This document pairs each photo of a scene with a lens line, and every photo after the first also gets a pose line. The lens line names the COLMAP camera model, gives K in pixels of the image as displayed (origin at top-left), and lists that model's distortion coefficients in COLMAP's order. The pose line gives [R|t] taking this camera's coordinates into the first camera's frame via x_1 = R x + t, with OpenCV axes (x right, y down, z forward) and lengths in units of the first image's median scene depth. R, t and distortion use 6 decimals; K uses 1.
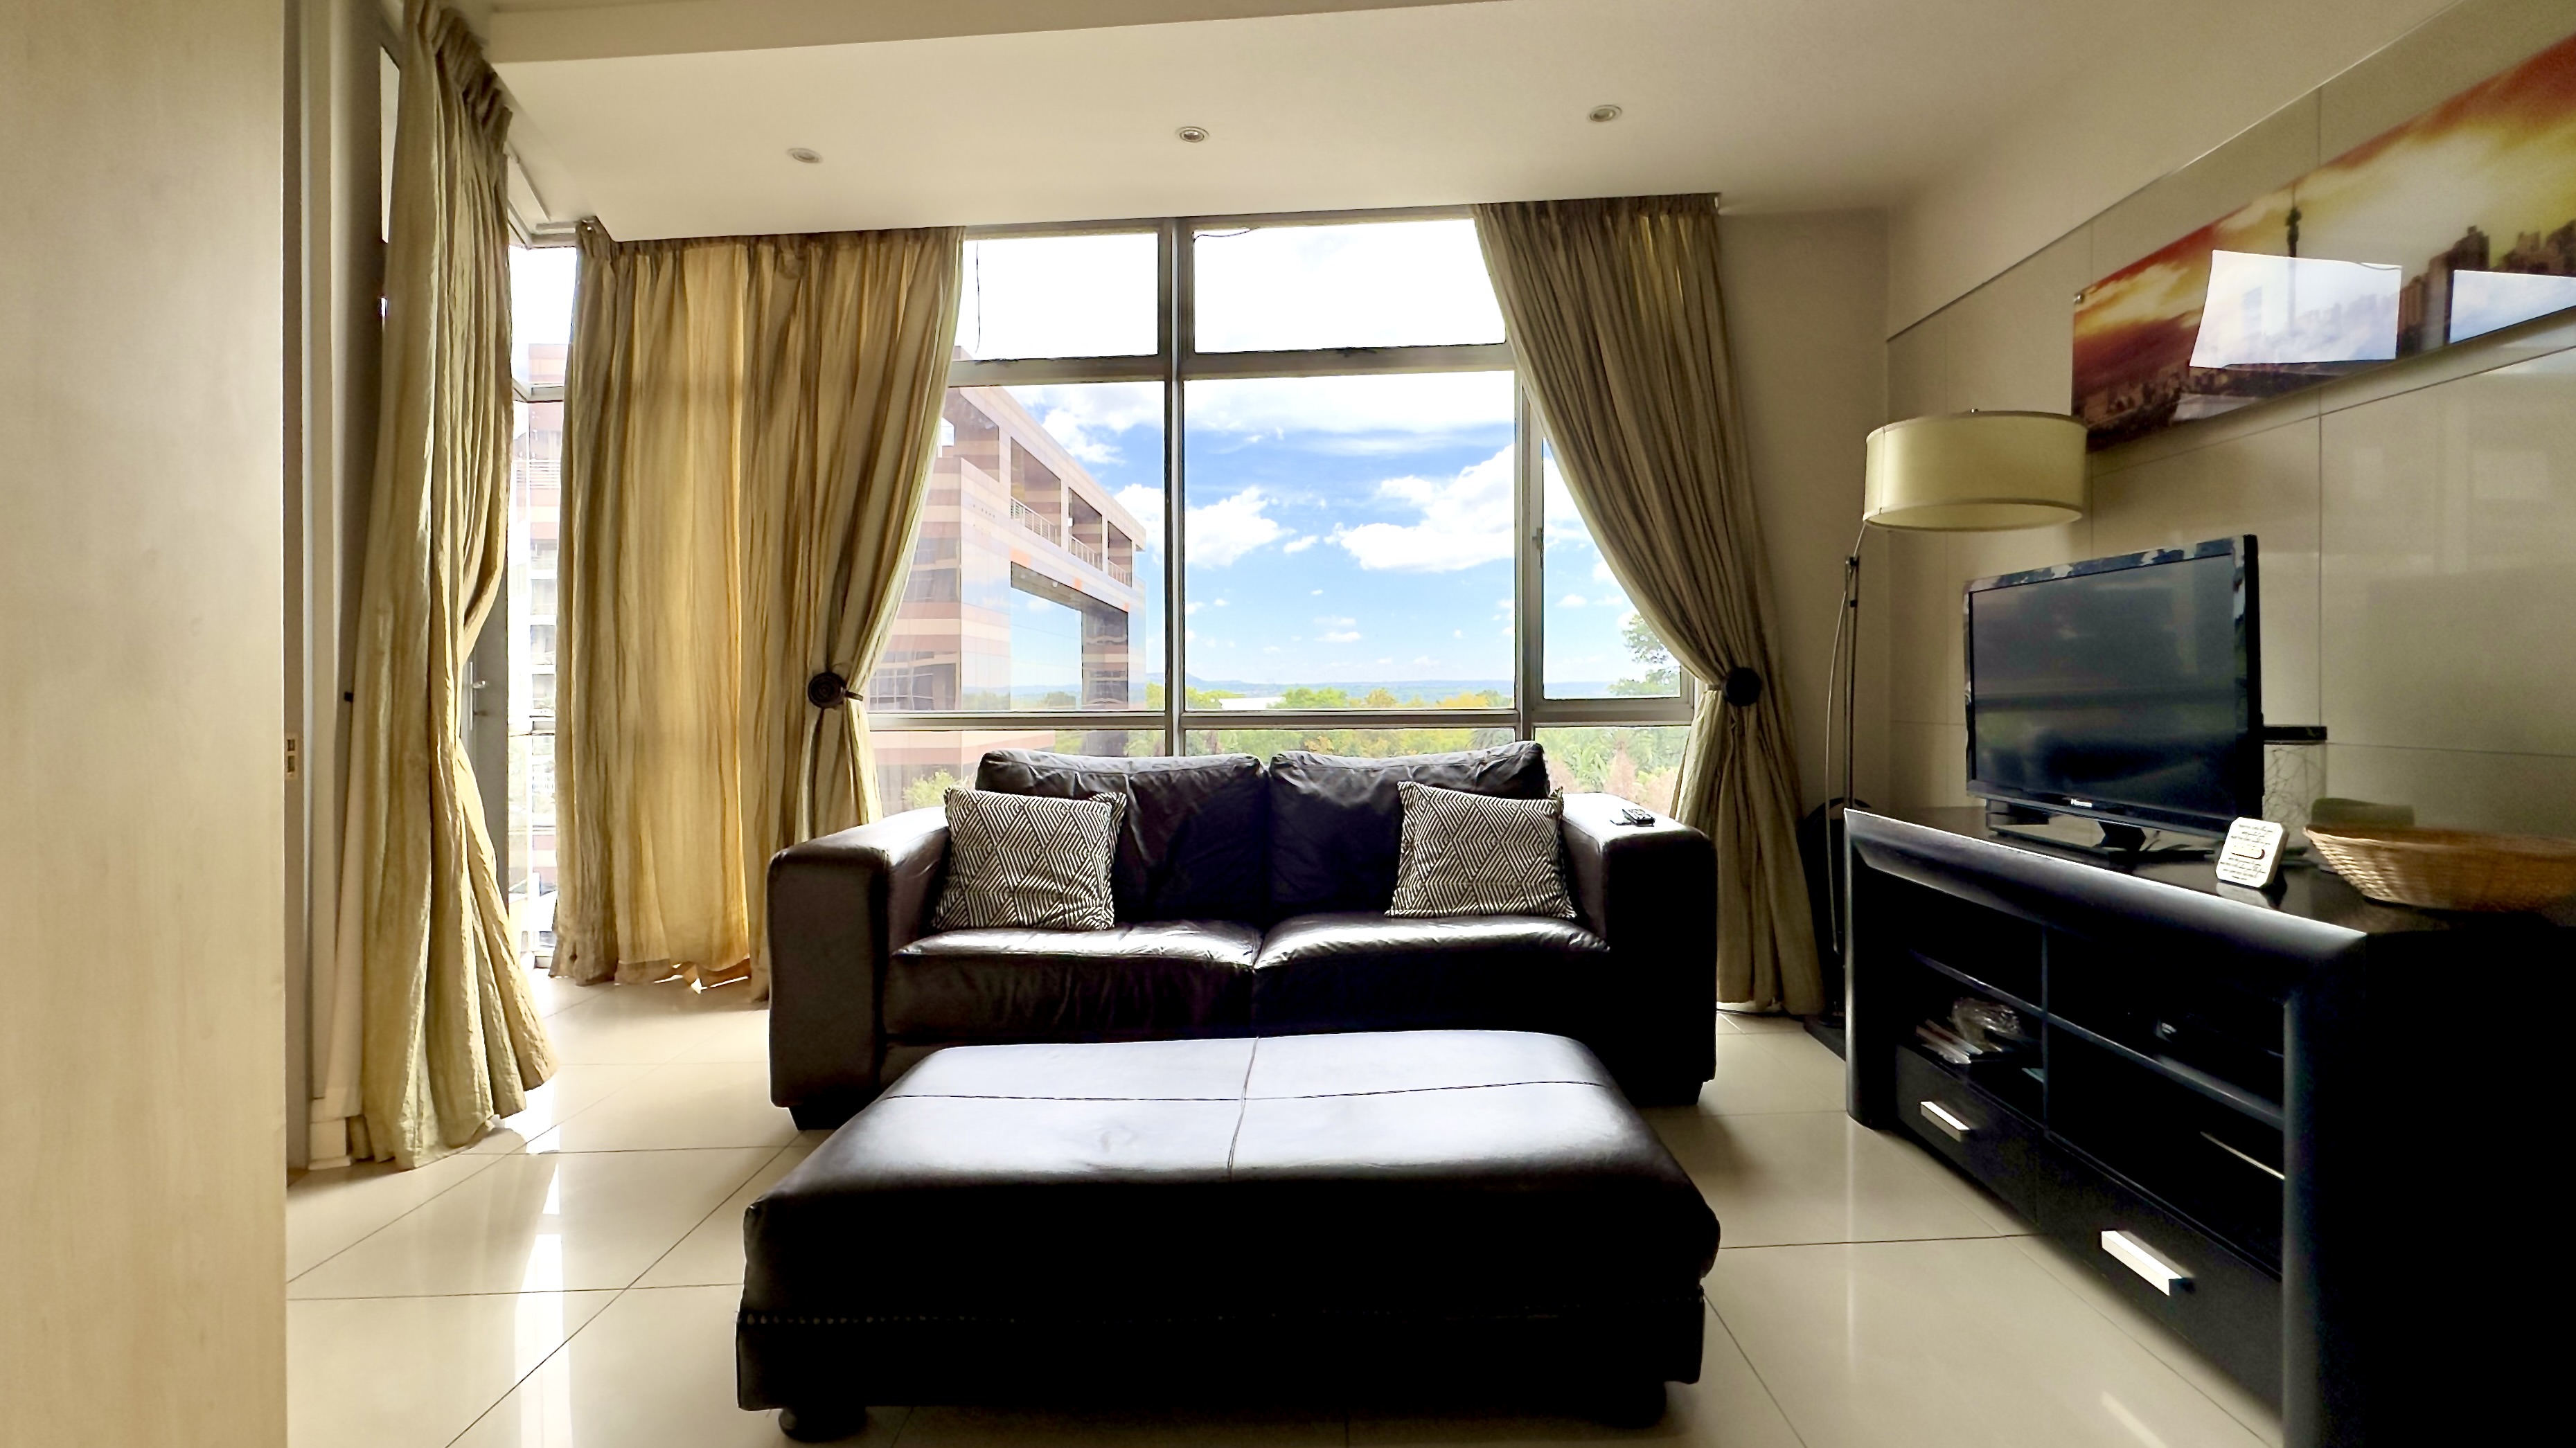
lens RADIAL K [[1119.0, 0, 1346.6], [0, 1119.0, 692.3], [0, 0, 1]] dist [-0.002163, -0.000152]
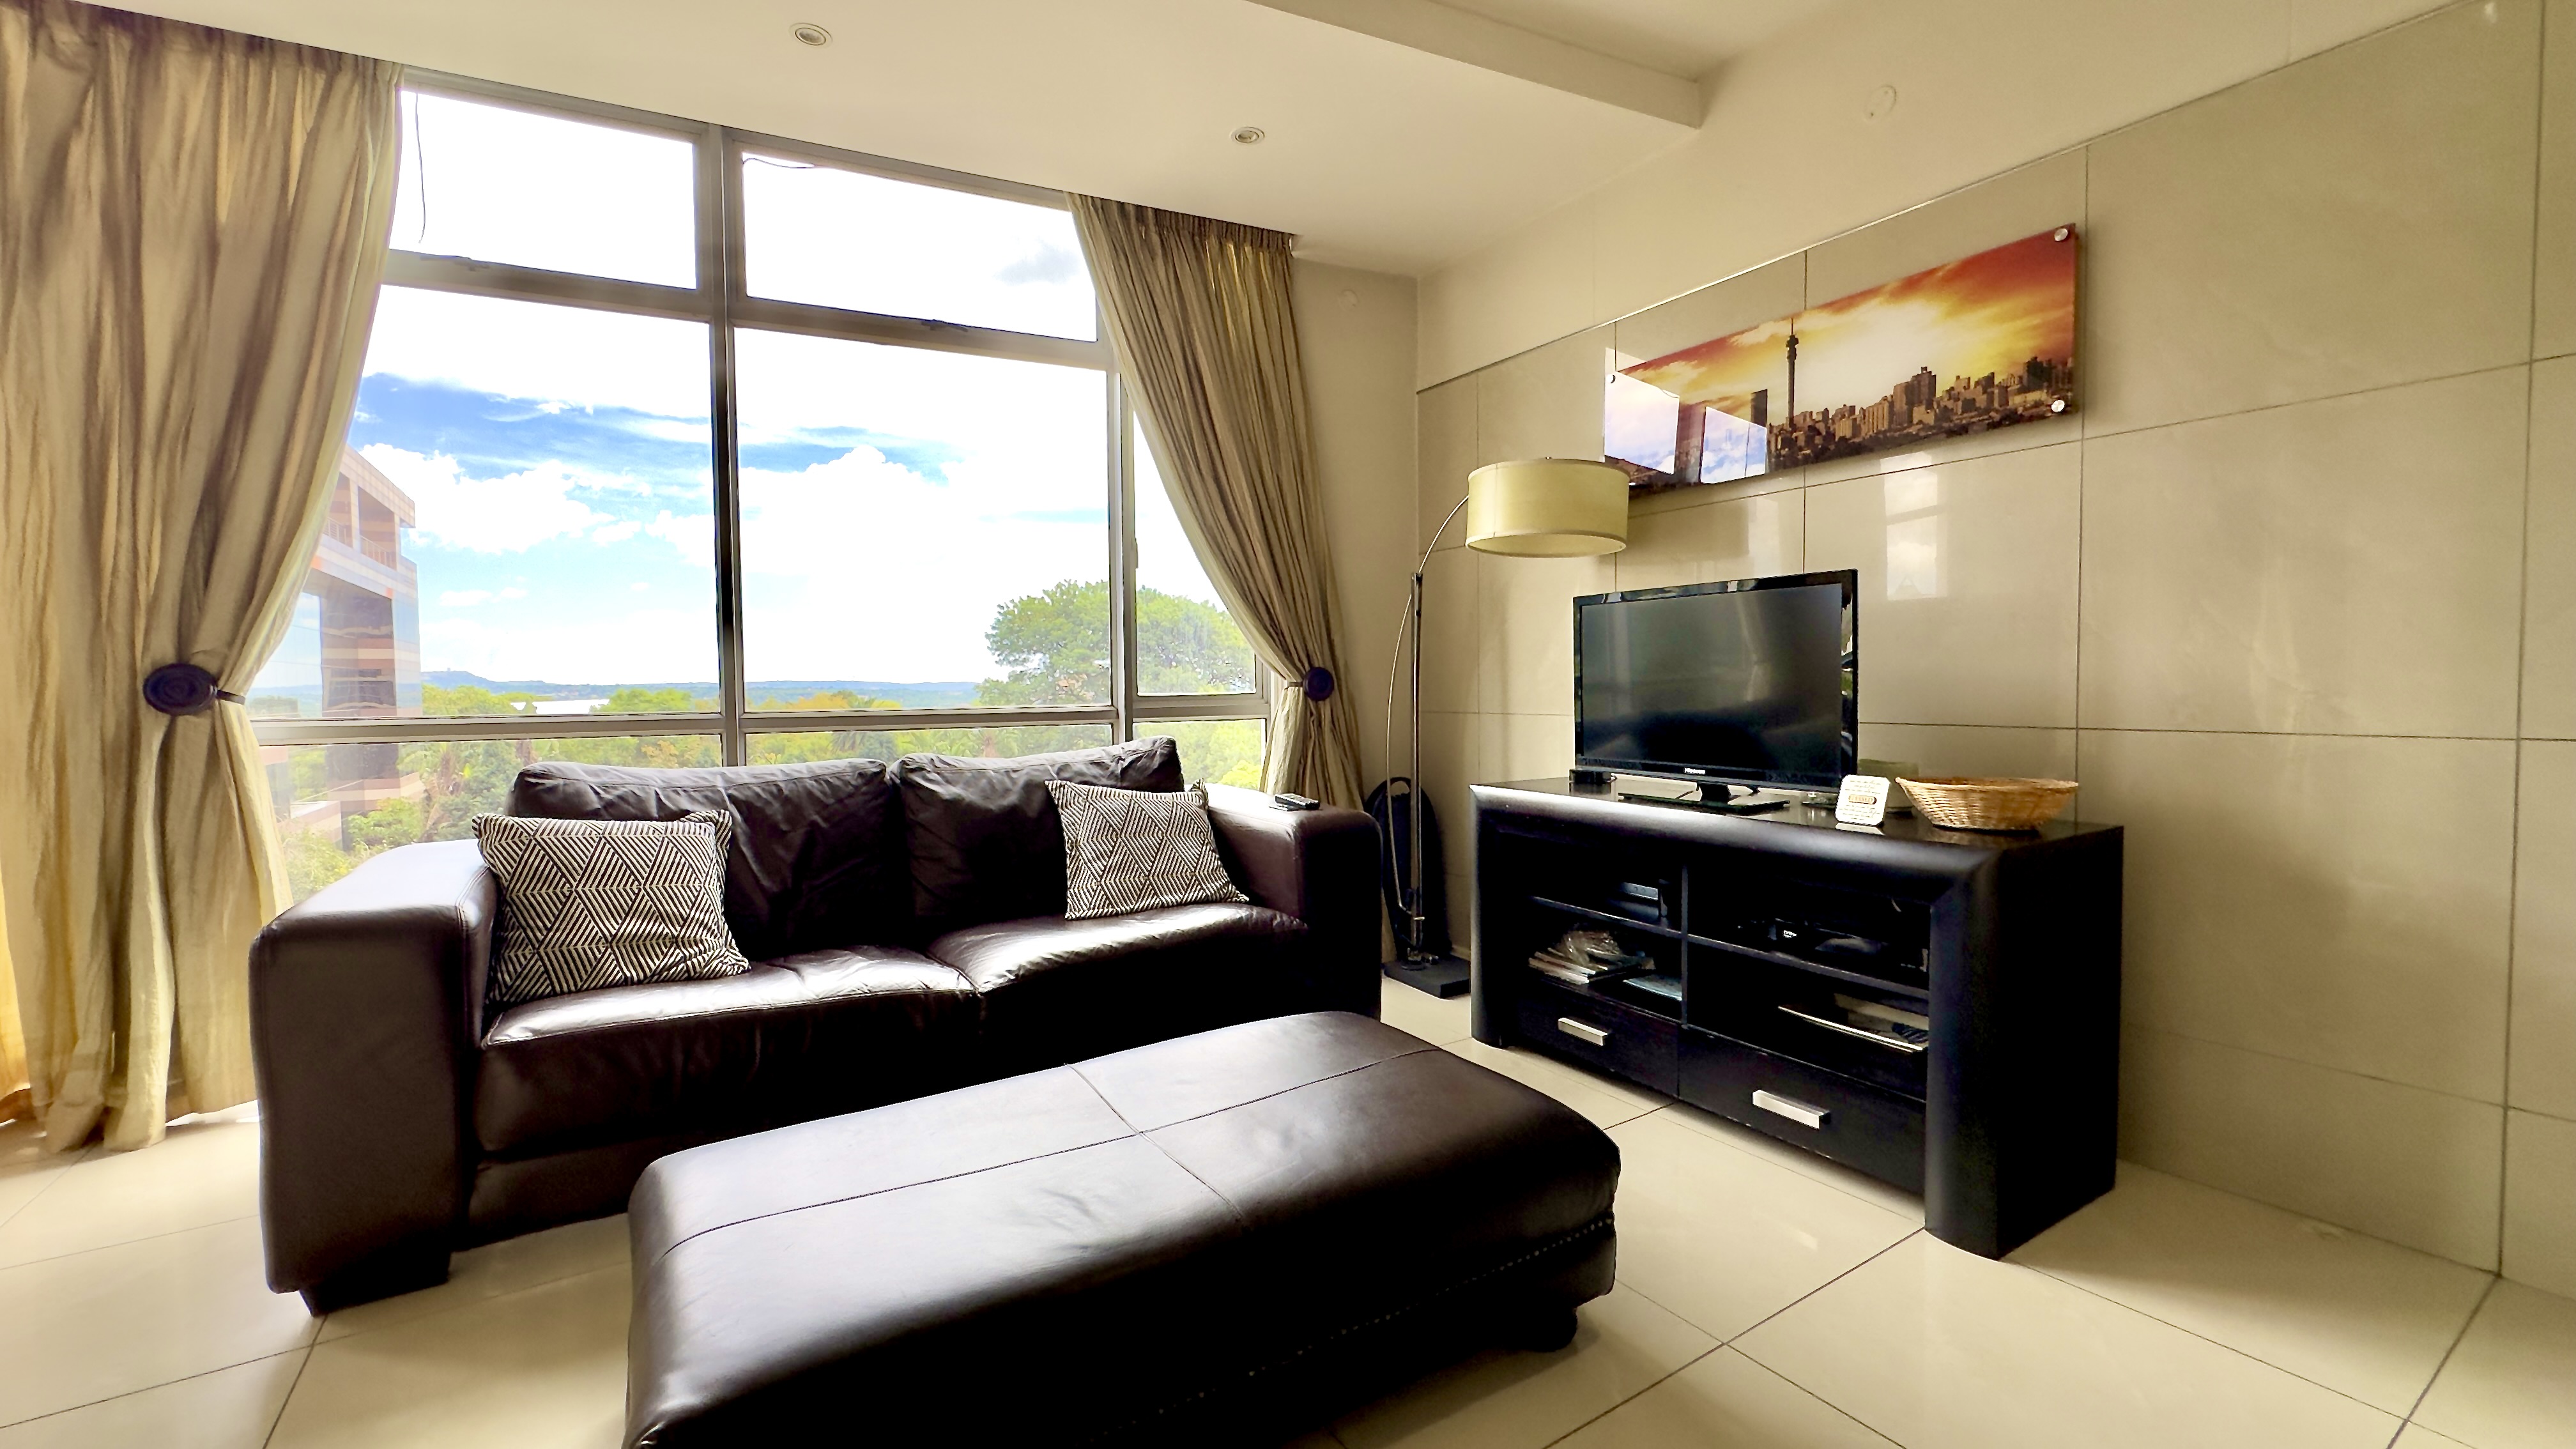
lens RADIAL K [[1033.3, 0, 1266.5], [0, 1033.3, 727.7], [0, 0, 1]] dist [0.000060, -0.000011]
pose [[0.869971, -0.021153, 0.492649, -0.225657], [0.004396, 0.999372, 0.035149, 0.002681], [-0.493083, -0.028413, 0.869518, 0.123715]]
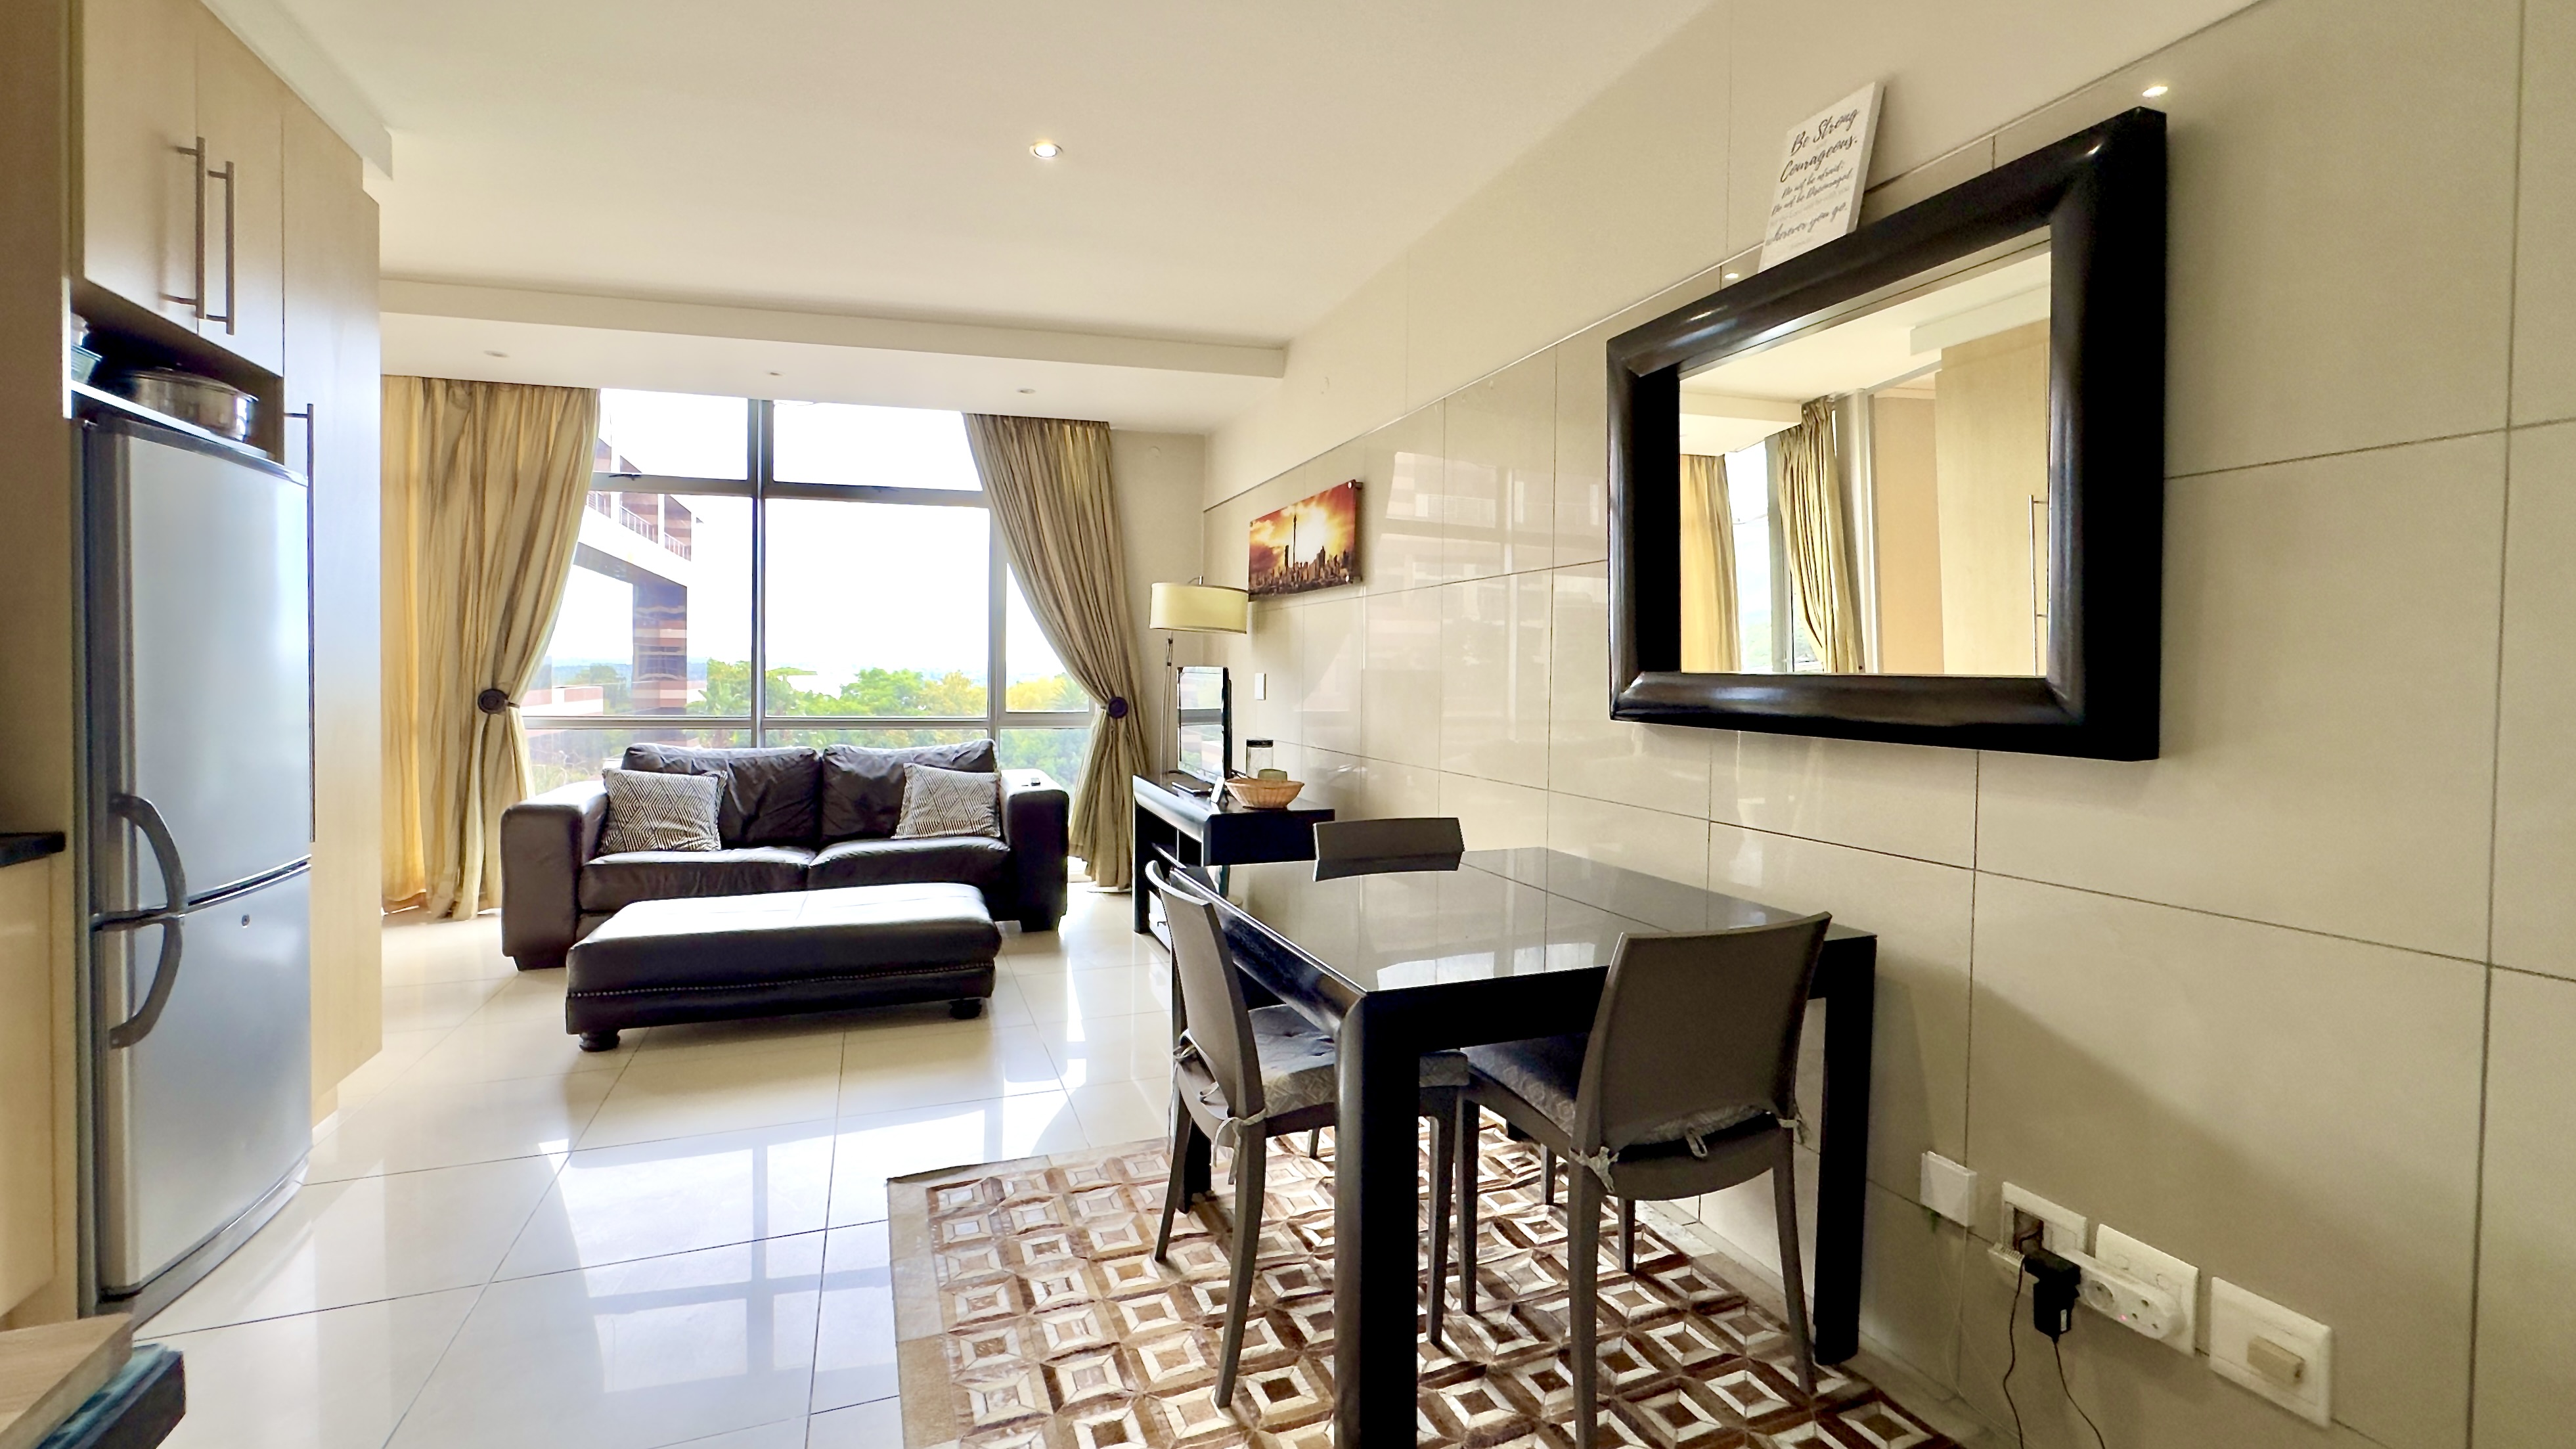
lens RADIAL K [[1066.0, 0, 1260.4], [0, 1066.0, 698.0], [0, 0, 1]] dist [-0.000263, -0.000037]
pose [[0.953972, 0.012466, 0.299638, 0.075396], [-0.019248, 0.999621, 0.019695, -0.060502], [-0.299279, -0.024556, 0.953850, -0.695552]]
